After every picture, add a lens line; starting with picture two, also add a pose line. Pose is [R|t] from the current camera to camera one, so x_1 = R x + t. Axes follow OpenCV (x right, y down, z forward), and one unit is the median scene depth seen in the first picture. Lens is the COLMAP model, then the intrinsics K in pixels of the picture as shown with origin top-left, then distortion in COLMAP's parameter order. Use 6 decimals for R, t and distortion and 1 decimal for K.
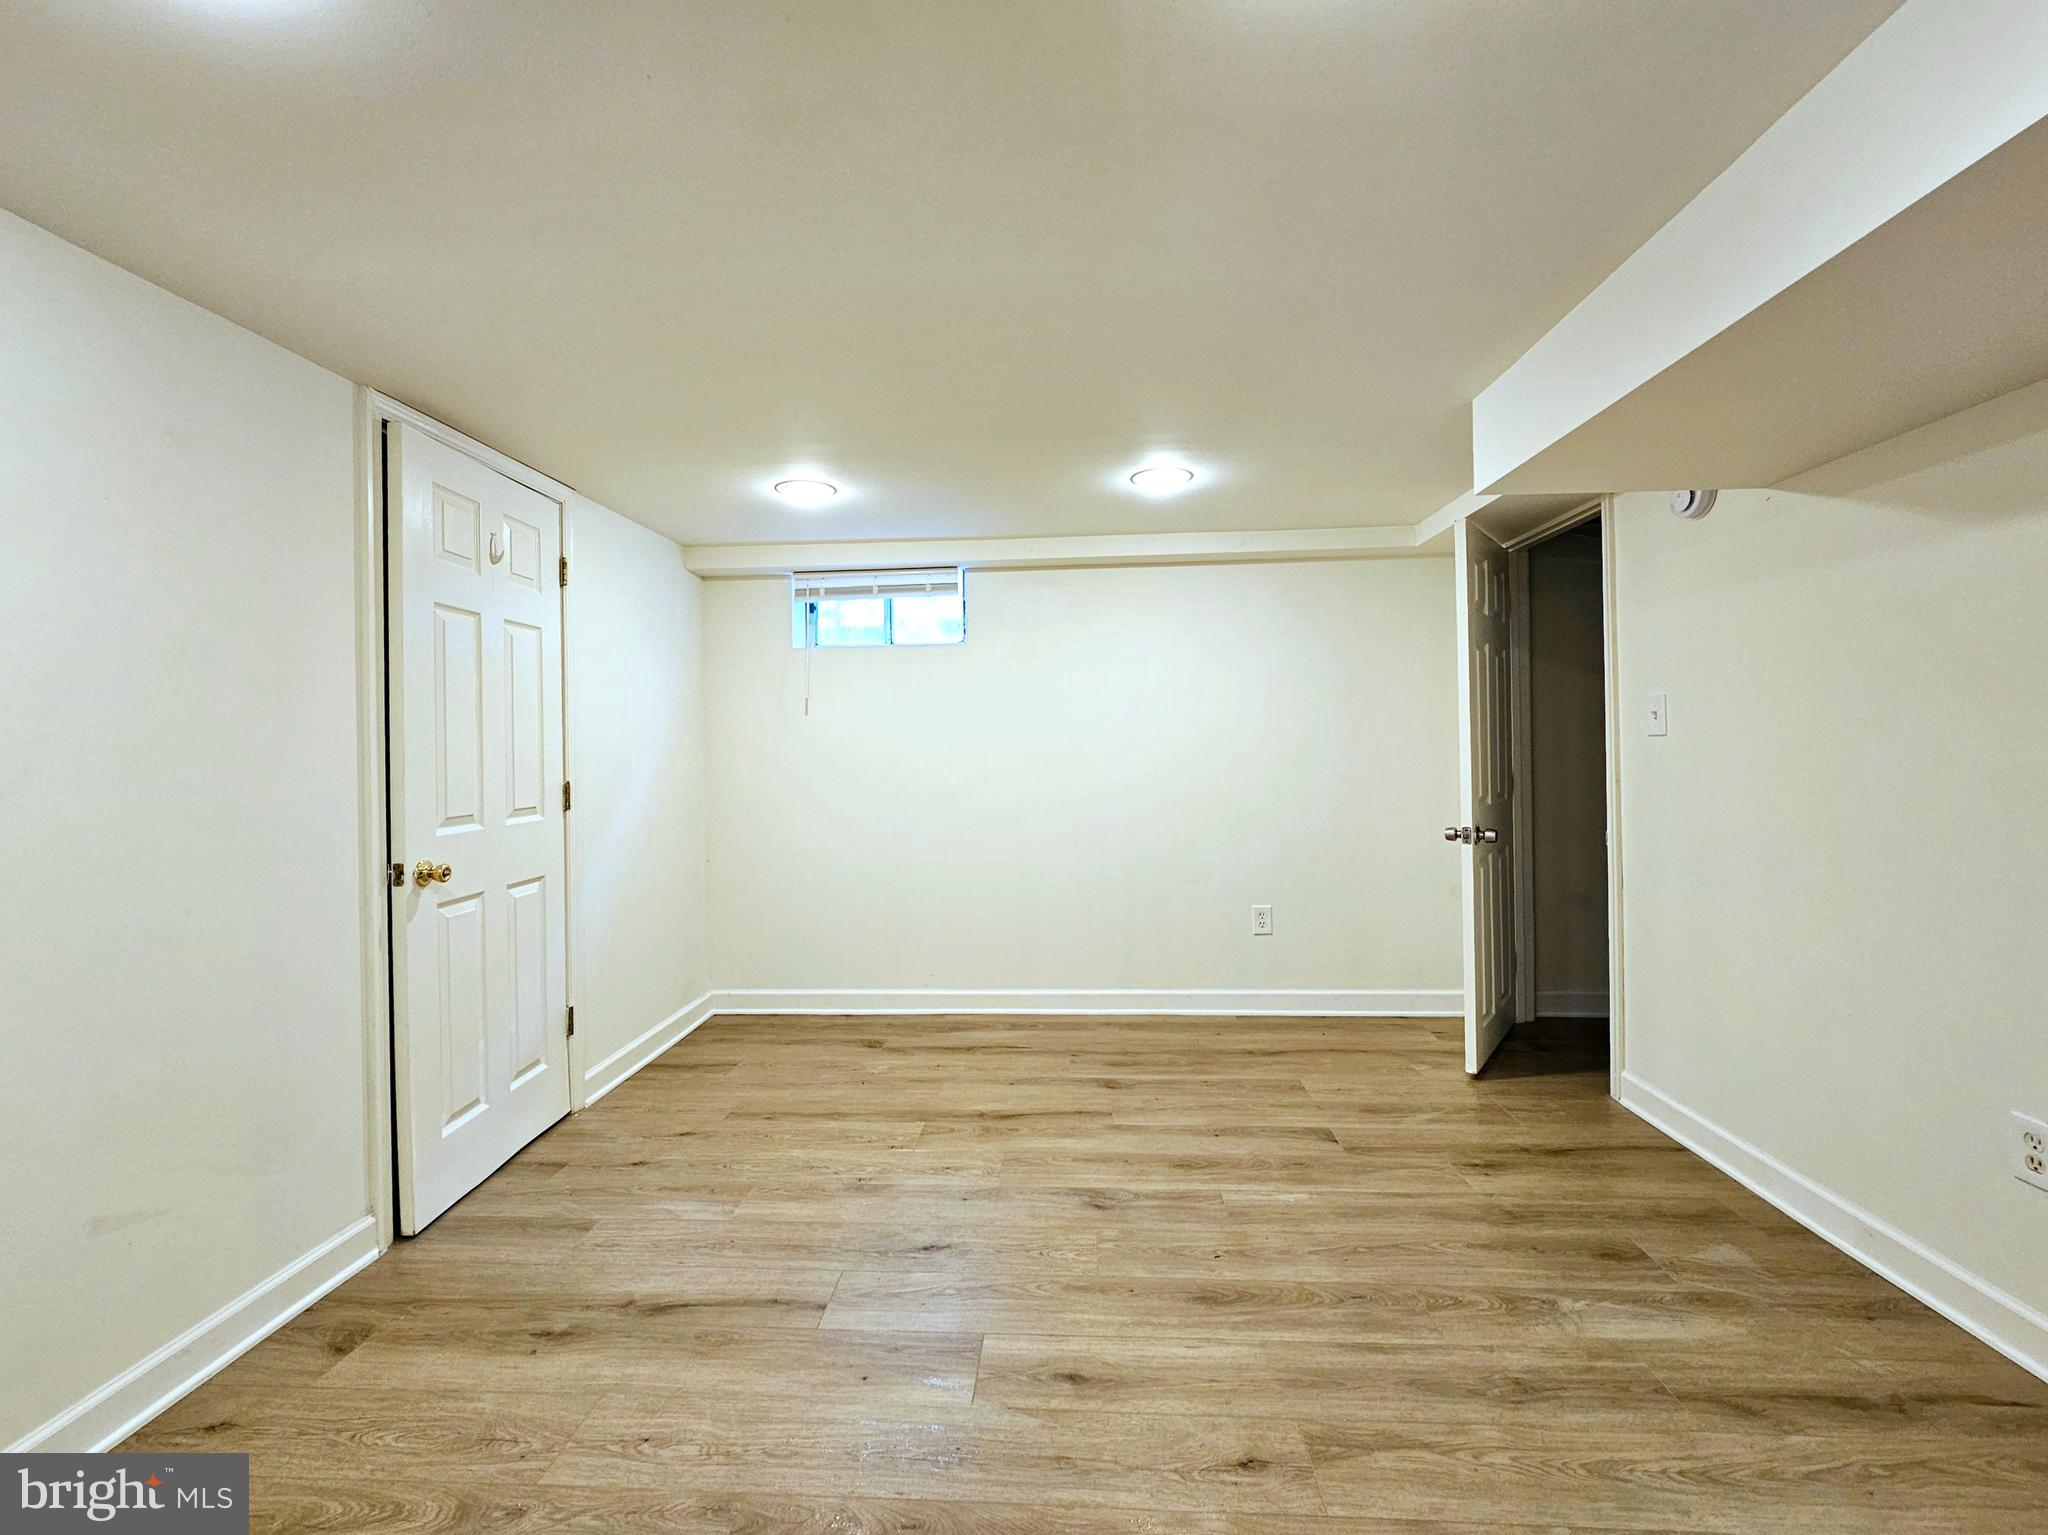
lens RADIAL K [[834.5, 0, 1033.3], [0, 834.5, 802.5], [0, 0, 1]] dist [-0.000080, 0.000879]
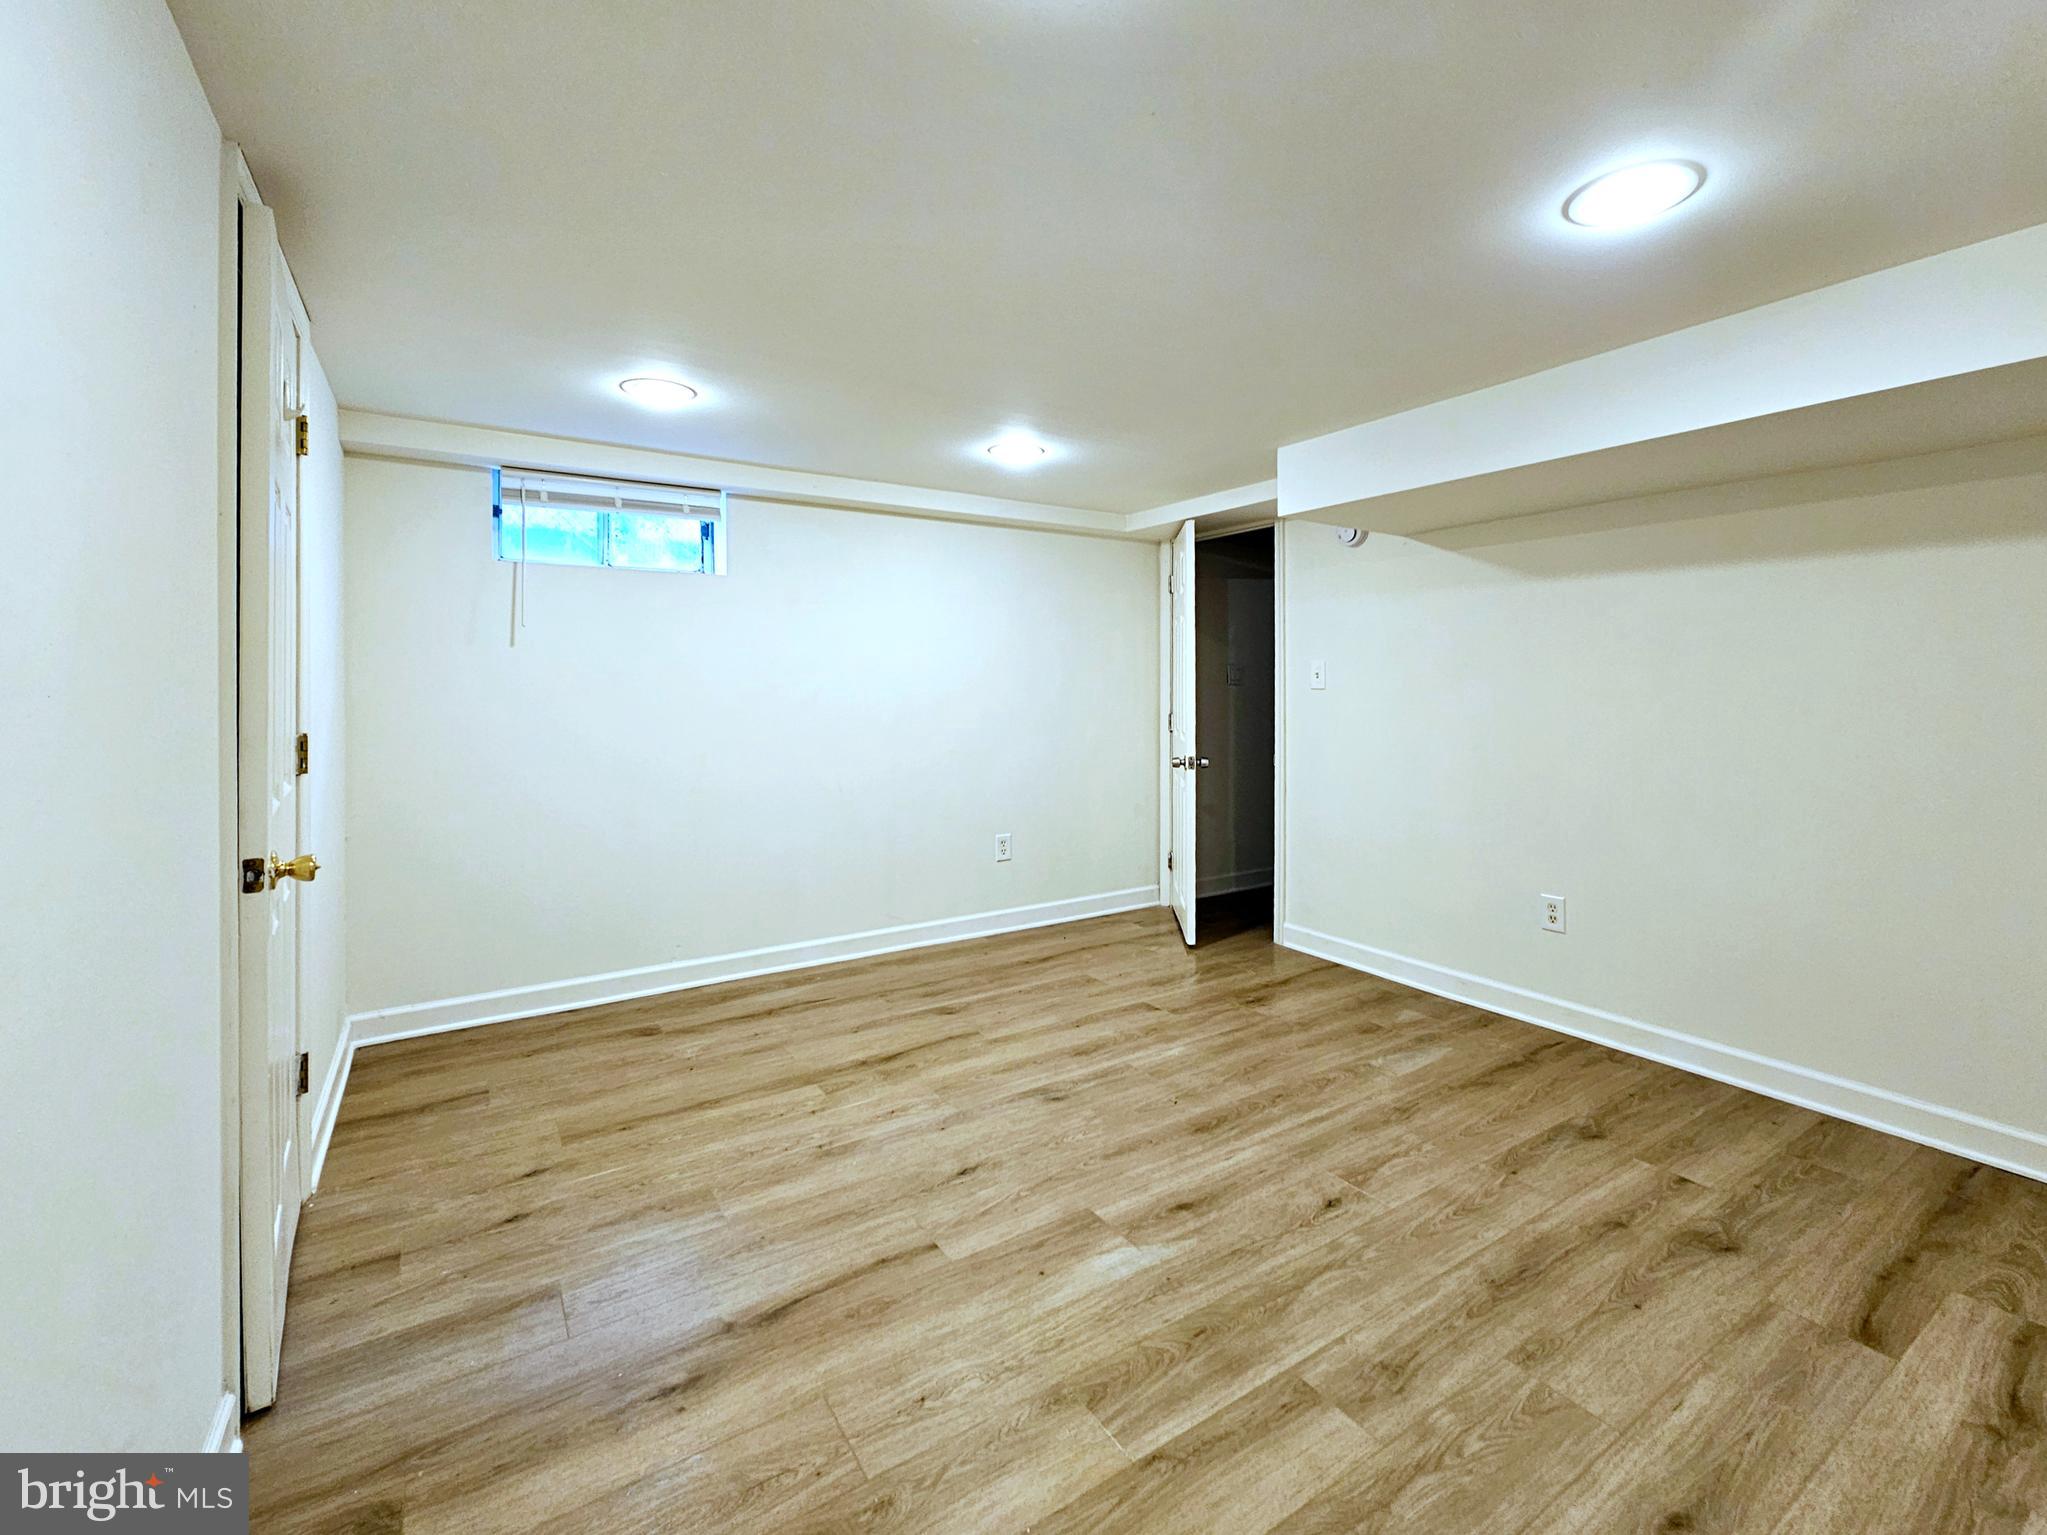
lens RADIAL K [[867.4, 0, 1024.6], [0, 867.4, 751.6], [0, 0, 1]] dist [0.000019, 0.000136]
pose [[0.811097, -0.029389, 0.584173, -0.619792], [0.025431, 0.999564, 0.014977, -0.006609], [-0.584359, 0.002708, 0.811491, 0.065859]]
